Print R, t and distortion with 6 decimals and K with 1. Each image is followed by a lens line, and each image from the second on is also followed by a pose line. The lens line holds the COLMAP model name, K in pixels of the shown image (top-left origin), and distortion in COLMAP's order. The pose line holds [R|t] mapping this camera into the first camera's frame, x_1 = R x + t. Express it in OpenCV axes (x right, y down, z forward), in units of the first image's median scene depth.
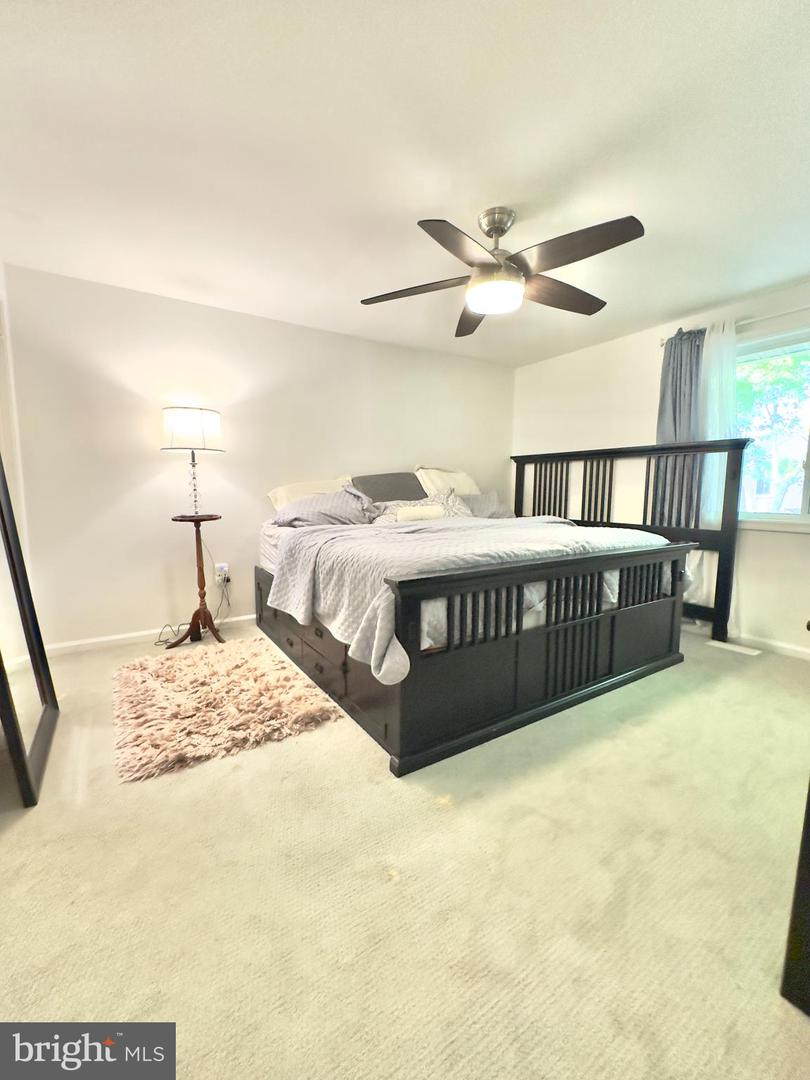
lens RADIAL K [[433.4, 0, 404.1], [0, 433.4, 537.7], [0, 0, 1]] dist [-0.000881, 0.000408]
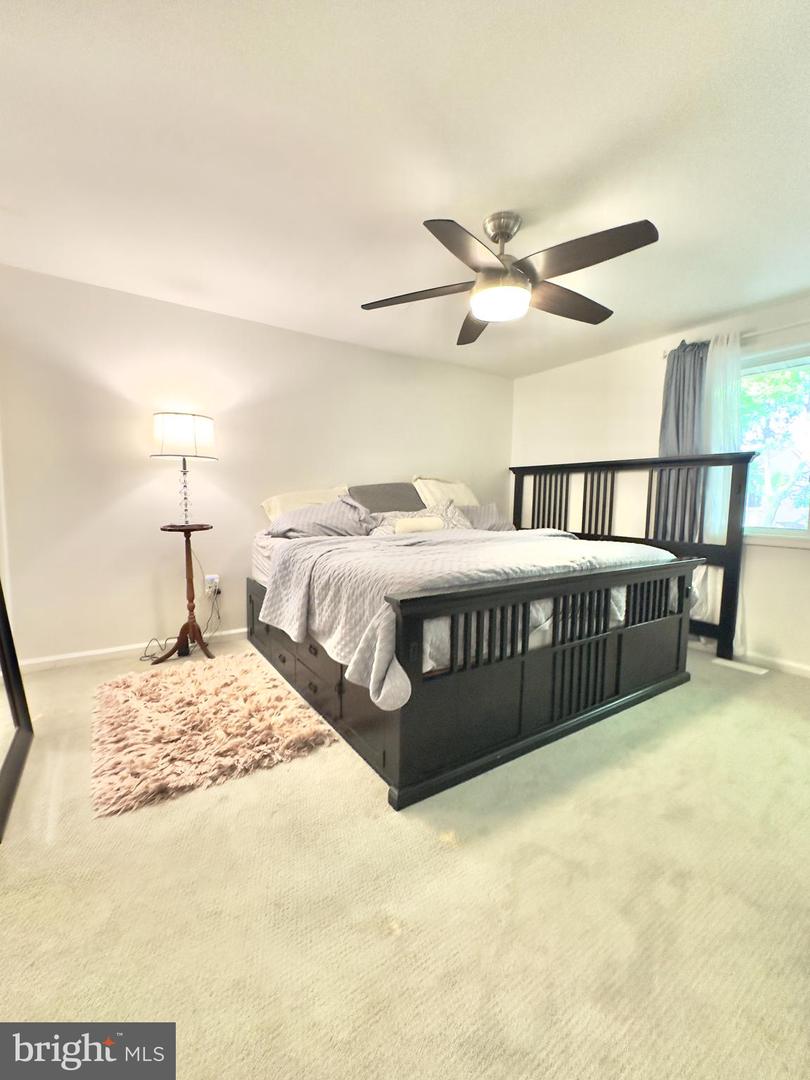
lens RADIAL K [[433.4, 0, 404.1], [0, 433.4, 537.7], [0, 0, 1]] dist [-0.000881, 0.000408]
pose [[0.999865, 0.008866, 0.013839, -0.012690], [-0.008562, 0.999724, -0.021887, -0.008624], [-0.014029, 0.021765, 0.999665, 0.042998]]
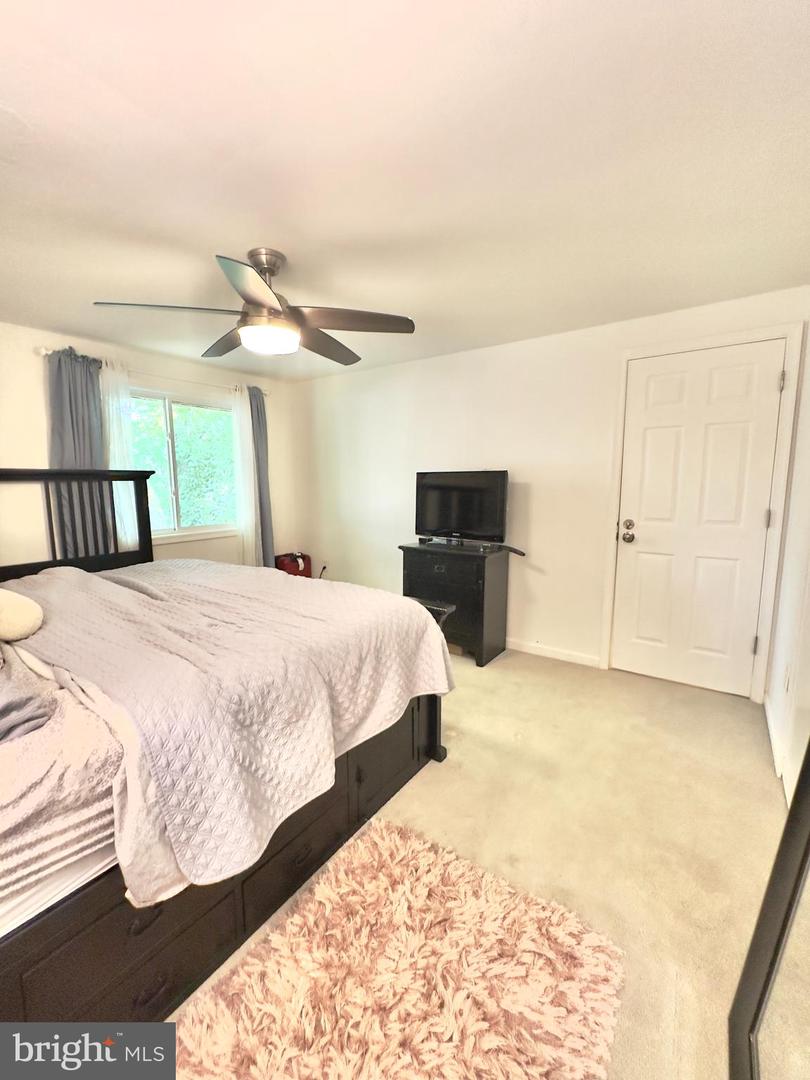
lens RADIAL K [[433.4, 0, 404.1], [0, 433.4, 537.7], [0, 0, 1]] dist [-0.000881, 0.000408]
pose [[-0.366764, -0.119864, 0.922560, -0.766548], [0.108252, 0.979430, 0.170289, -0.230005], [-0.923995, 0.162325, -0.346244, 1.031606]]
